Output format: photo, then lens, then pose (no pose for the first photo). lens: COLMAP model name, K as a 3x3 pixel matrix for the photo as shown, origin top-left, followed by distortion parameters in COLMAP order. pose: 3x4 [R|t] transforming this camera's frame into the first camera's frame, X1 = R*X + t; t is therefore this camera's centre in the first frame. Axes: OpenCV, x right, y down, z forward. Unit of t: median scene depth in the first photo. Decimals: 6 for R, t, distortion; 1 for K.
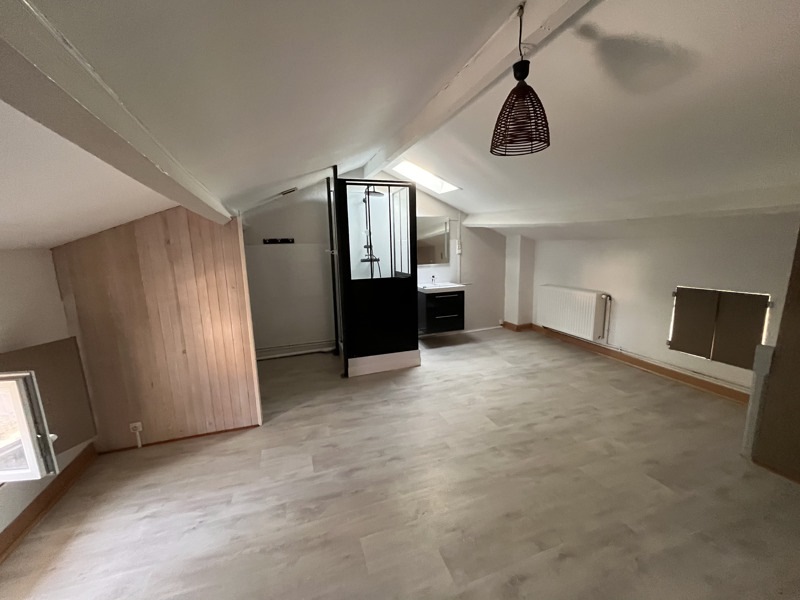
lens RADIAL K [[321.9, 0, 401.3], [0, 321.9, 301.1], [0, 0, 1]] dist [-0.001633, -0.000151]
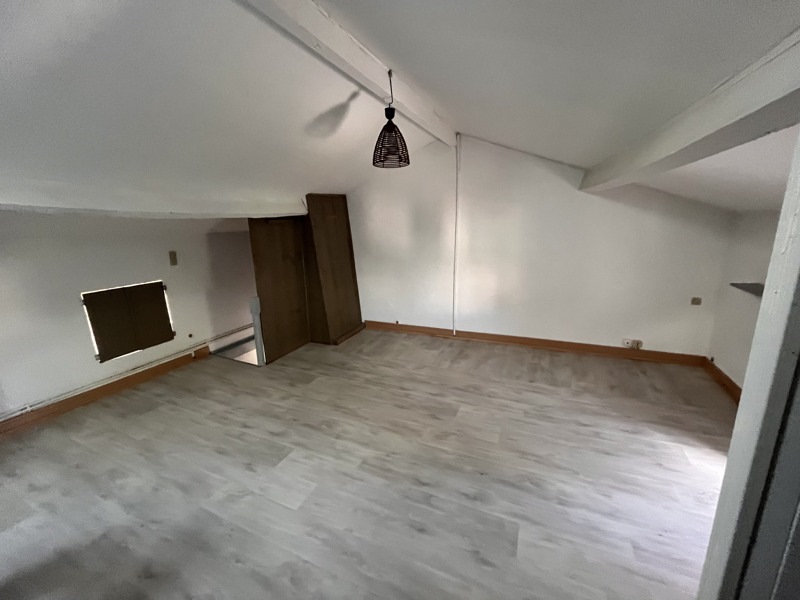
lens RADIAL K [[321.9, 0, 401.4], [0, 321.9, 300.8], [0, 0, 1]] dist [-0.001633, -0.000151]
pose [[-0.728005, -0.107544, 0.677085, -0.482522], [0.169961, 0.928477, 0.330217, -0.227290], [-0.664171, 0.355477, -0.657657, 1.373205]]
